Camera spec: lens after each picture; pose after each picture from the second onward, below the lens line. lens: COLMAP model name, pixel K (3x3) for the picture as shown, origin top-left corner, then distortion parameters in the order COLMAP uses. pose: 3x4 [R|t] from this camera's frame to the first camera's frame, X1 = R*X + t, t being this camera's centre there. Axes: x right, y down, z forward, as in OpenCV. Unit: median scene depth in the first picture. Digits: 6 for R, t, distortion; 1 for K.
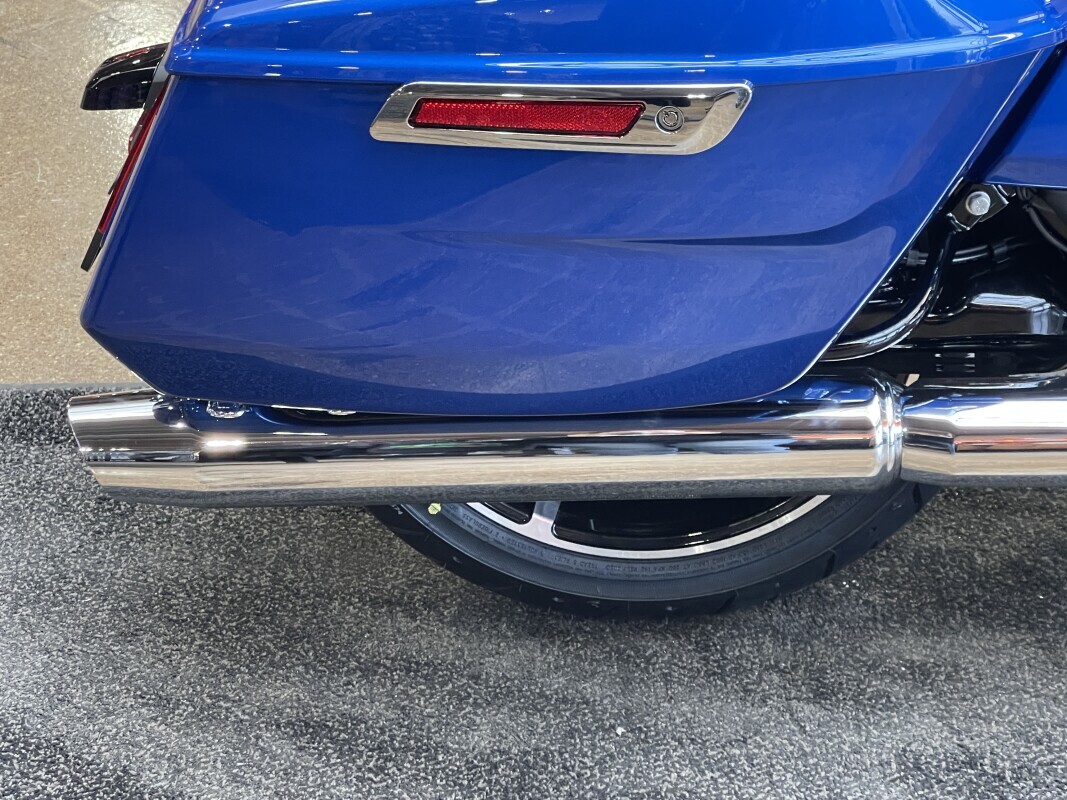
lens RADIAL K [[2489.2, 0, 533.5], [0, 2489.2, 400.0], [0, 0, 1]] dist [0.035094, 2.114544]
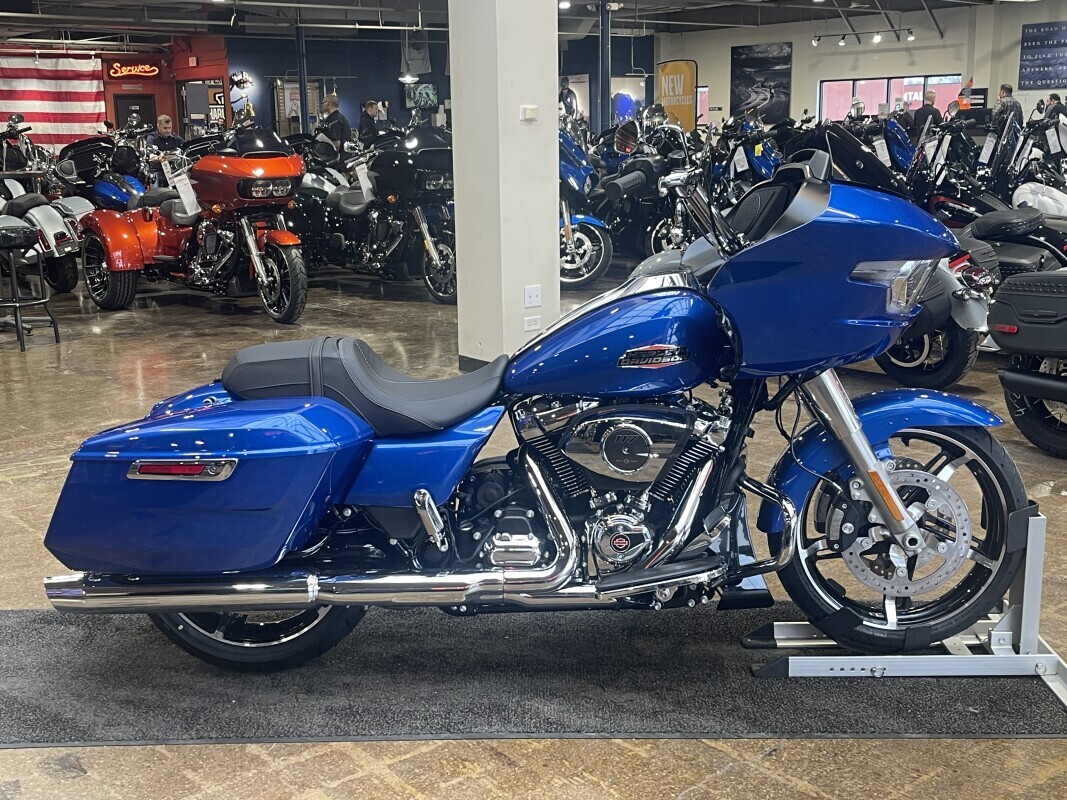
lens RADIAL K [[1263.9, 0, 533.5], [0, 1263.9, 400.0], [0, 0, 1]] dist [-0.030468, -0.022642]
pose [[0.999657, 0.005663, 0.025586, 0.328618], [0.001912, 0.958003, -0.286751, 0.209613], [-0.026136, 0.286702, 0.957663, -0.473327]]
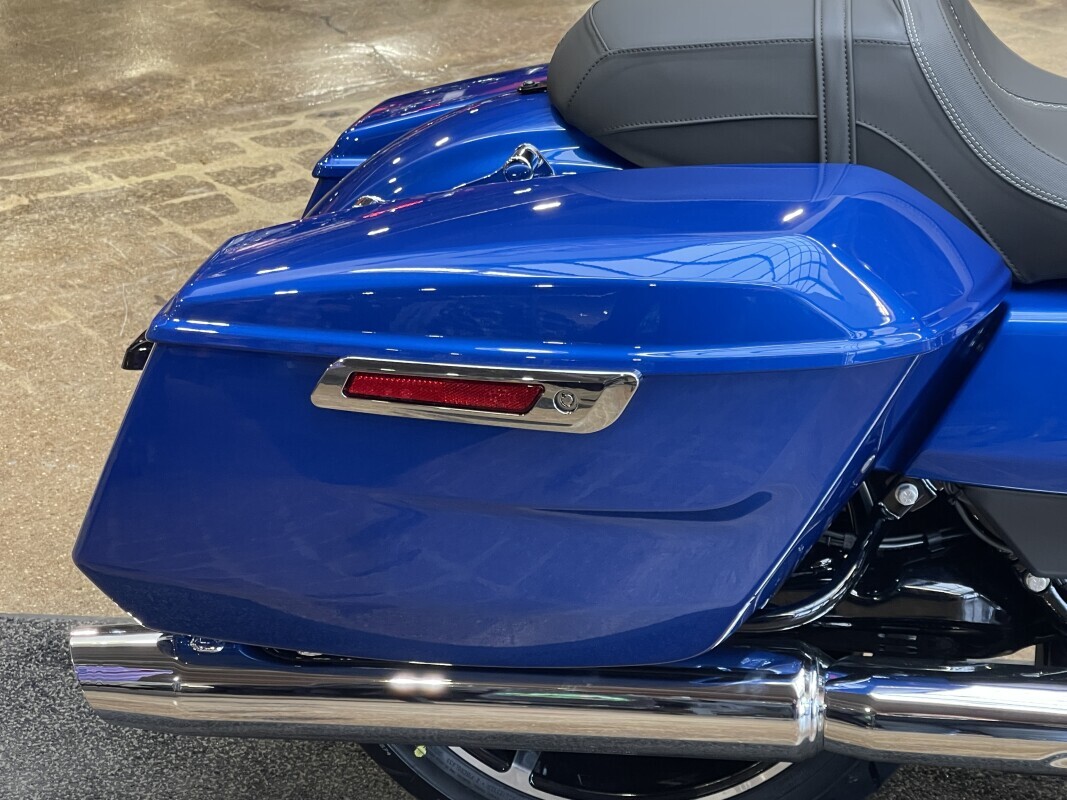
lens RADIAL K [[2489.2, 0, 533.5], [0, 2489.2, 400.0], [0, 0, 1]] dist [0.035094, 2.114544]
pose [[0.991156, 0.048563, -0.123493, 0.134059], [-0.061770, 0.992501, -0.105477, 0.003518], [0.117445, 0.112172, 0.986724, -0.070874]]
